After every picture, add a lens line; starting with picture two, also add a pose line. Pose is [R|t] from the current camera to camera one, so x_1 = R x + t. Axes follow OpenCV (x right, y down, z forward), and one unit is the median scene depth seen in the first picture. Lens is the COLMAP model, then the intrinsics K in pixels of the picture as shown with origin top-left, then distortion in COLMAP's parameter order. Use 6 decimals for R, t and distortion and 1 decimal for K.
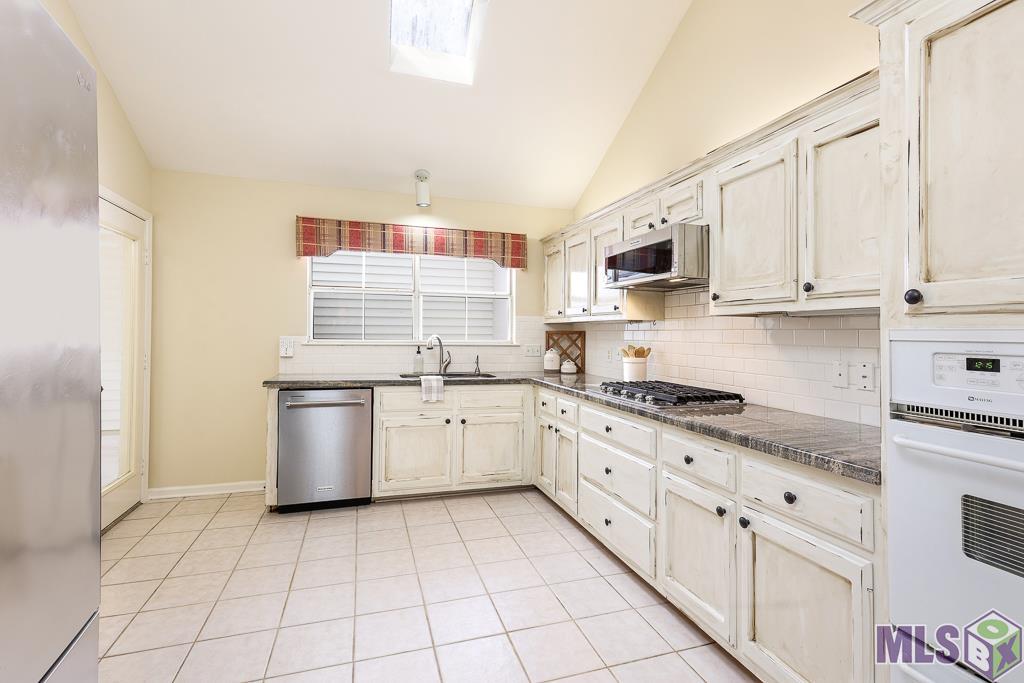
lens RADIAL K [[458.1, 0, 503.6], [0, 458.1, 337.5], [0, 0, 1]] dist [0.000187, 0.000183]
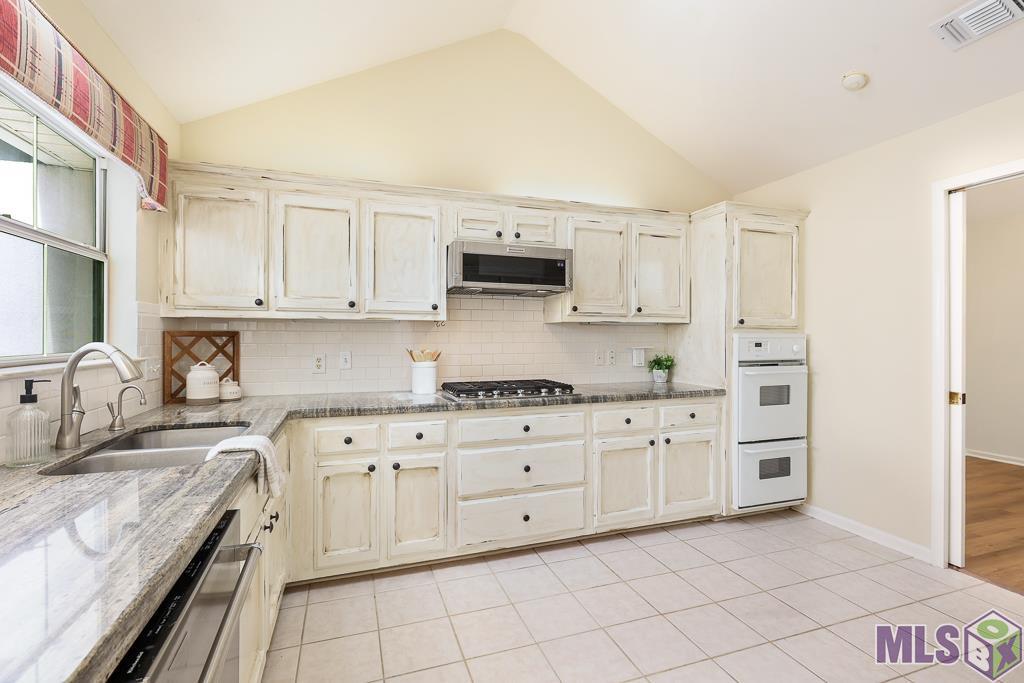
lens RADIAL K [[498.4, 0, 512.0], [0, 498.4, 341.5], [0, 0, 1]] dist [0.000202, 0.000415]
pose [[-0.039798, -0.020871, 0.998990, -0.645447], [0.008048, 0.999743, 0.021207, -0.014251], [-0.999175, 0.008884, -0.039619, 0.782492]]
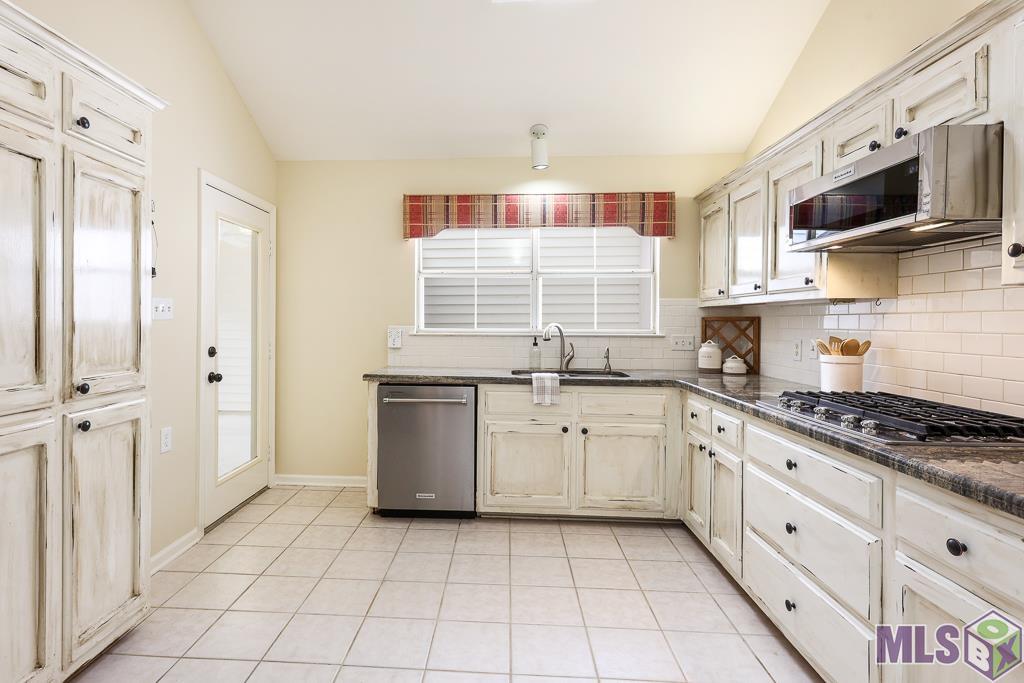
lens RADIAL K [[485.6, 0, 484.0], [0, 485.6, 336.4], [0, 0, 1]] dist [0.000842, 0.001441]
pose [[0.937180, 0.003153, -0.348833, 0.043015], [0.003812, 0.999807, 0.019280, 0.000767], [0.348826, -0.019399, 0.936987, 0.147083]]
